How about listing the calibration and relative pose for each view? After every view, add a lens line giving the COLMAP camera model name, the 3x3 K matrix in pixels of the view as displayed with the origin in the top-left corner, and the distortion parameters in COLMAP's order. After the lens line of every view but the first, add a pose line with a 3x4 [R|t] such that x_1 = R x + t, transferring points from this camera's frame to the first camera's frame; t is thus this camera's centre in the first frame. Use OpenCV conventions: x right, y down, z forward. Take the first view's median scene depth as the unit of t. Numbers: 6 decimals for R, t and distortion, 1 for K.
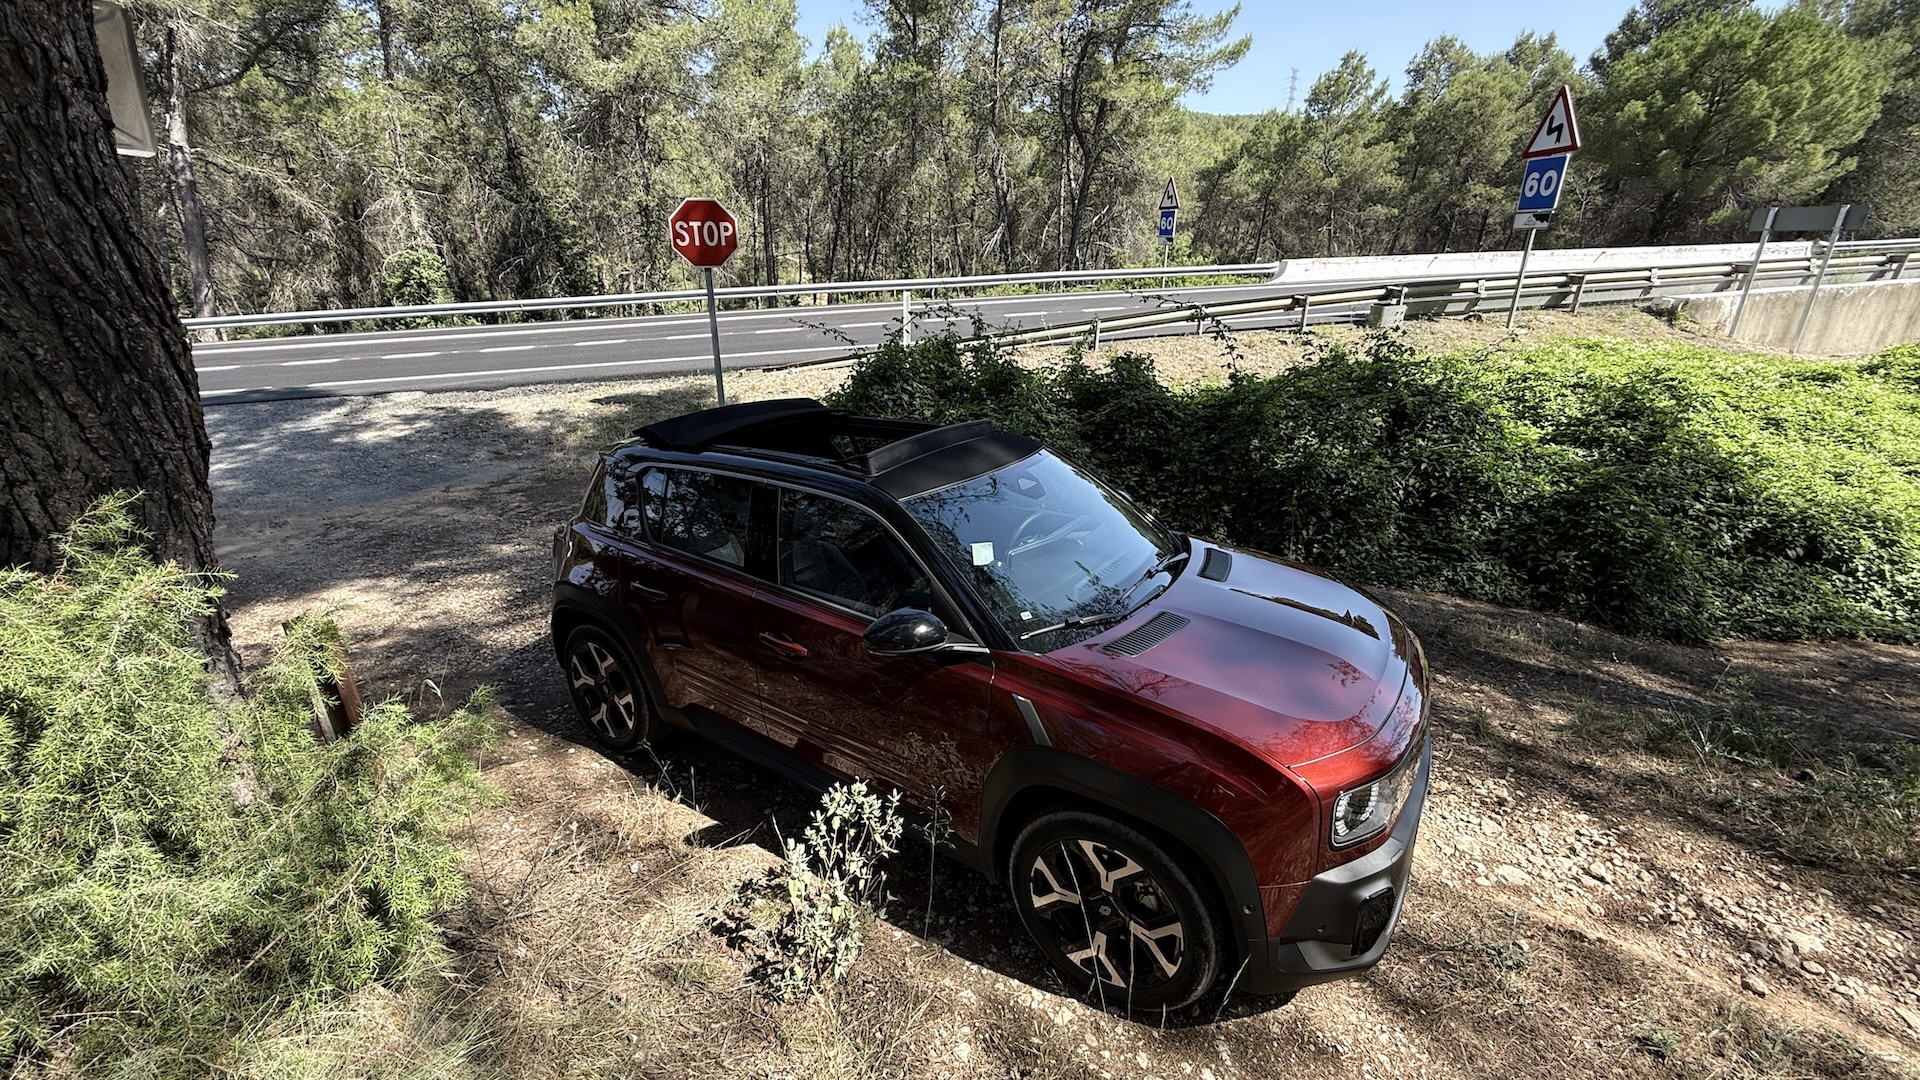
lens RADIAL K [[783.2, 0, 940.6], [0, 783.2, 541.6], [0, 0, 1]] dist [0.000877, -0.000309]
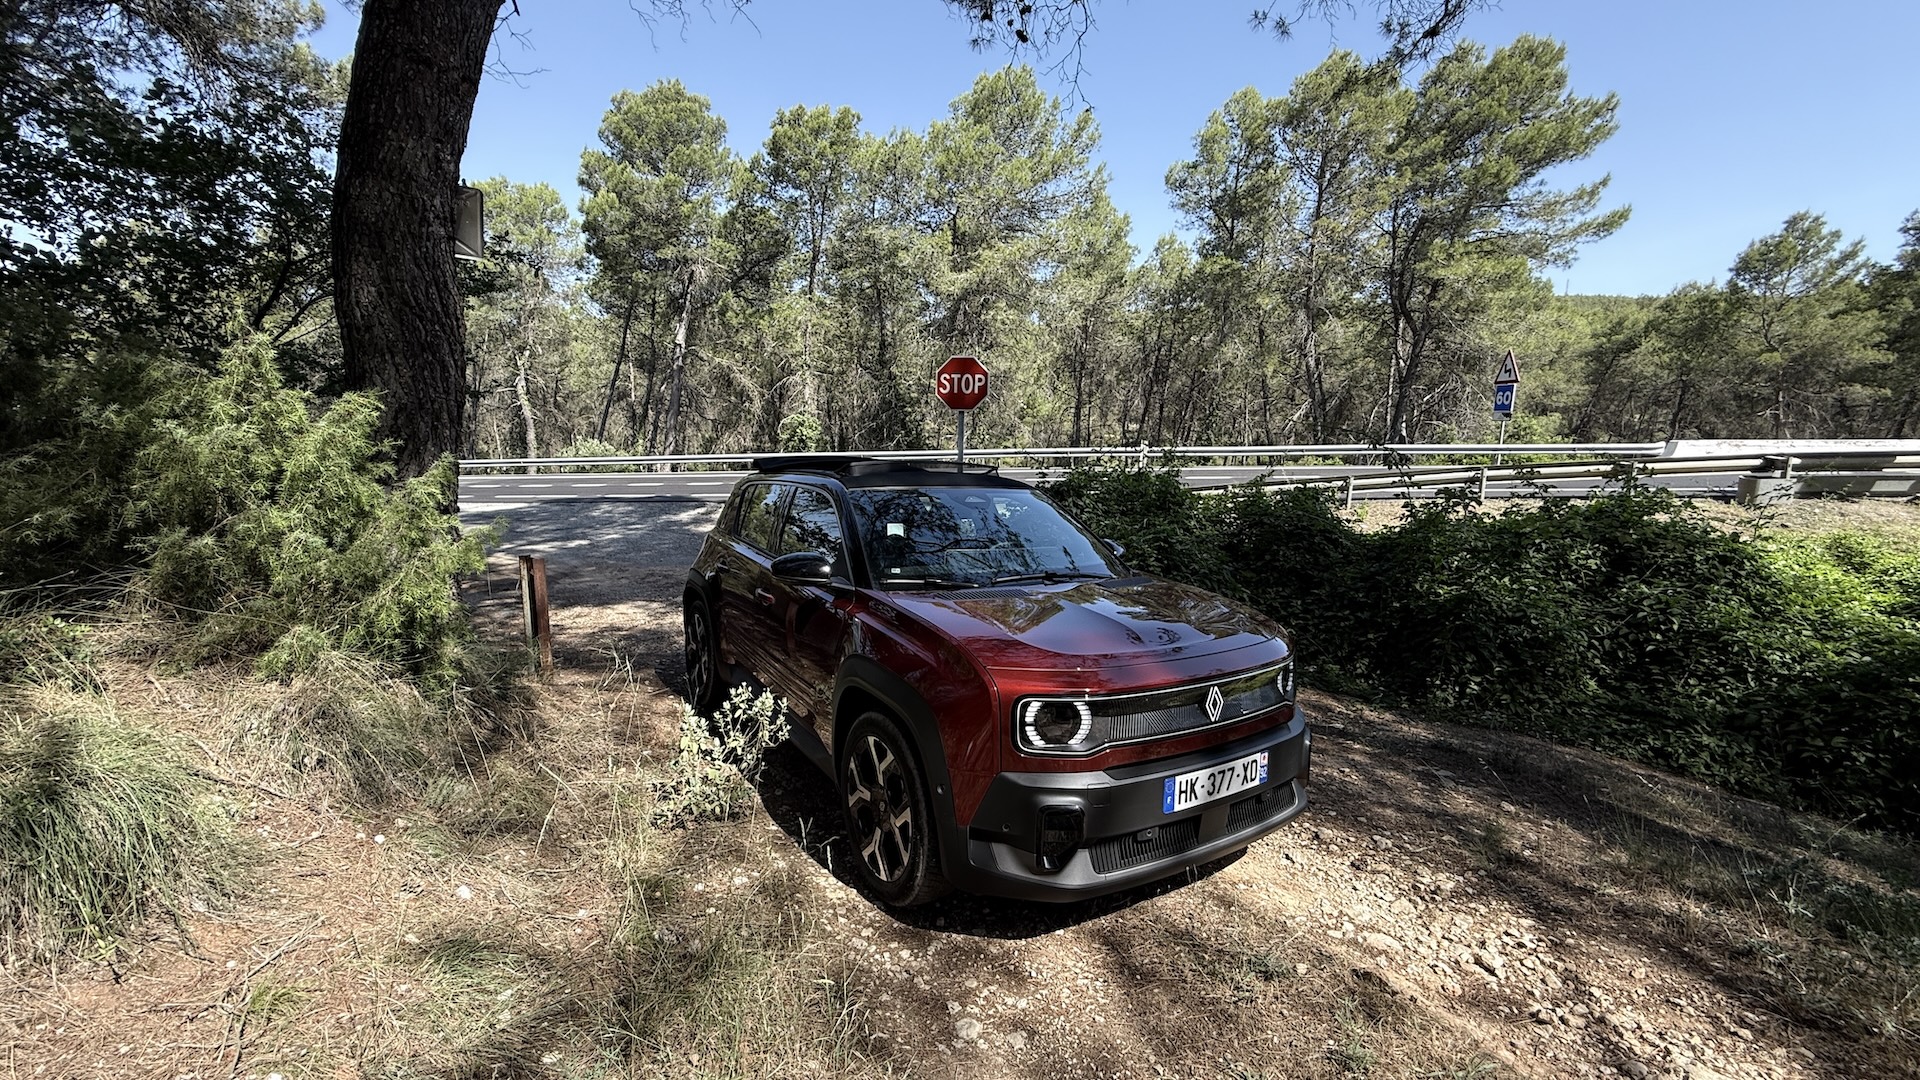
lens RADIAL K [[783.2, 0, 940.6], [0, 783.2, 541.6], [0, 0, 1]] dist [0.000877, -0.000309]
pose [[0.906931, 0.081312, -0.413358, 0.142870], [-0.172464, 0.966869, -0.188202, 0.056687], [0.384361, 0.241975, 0.890907, -0.020198]]
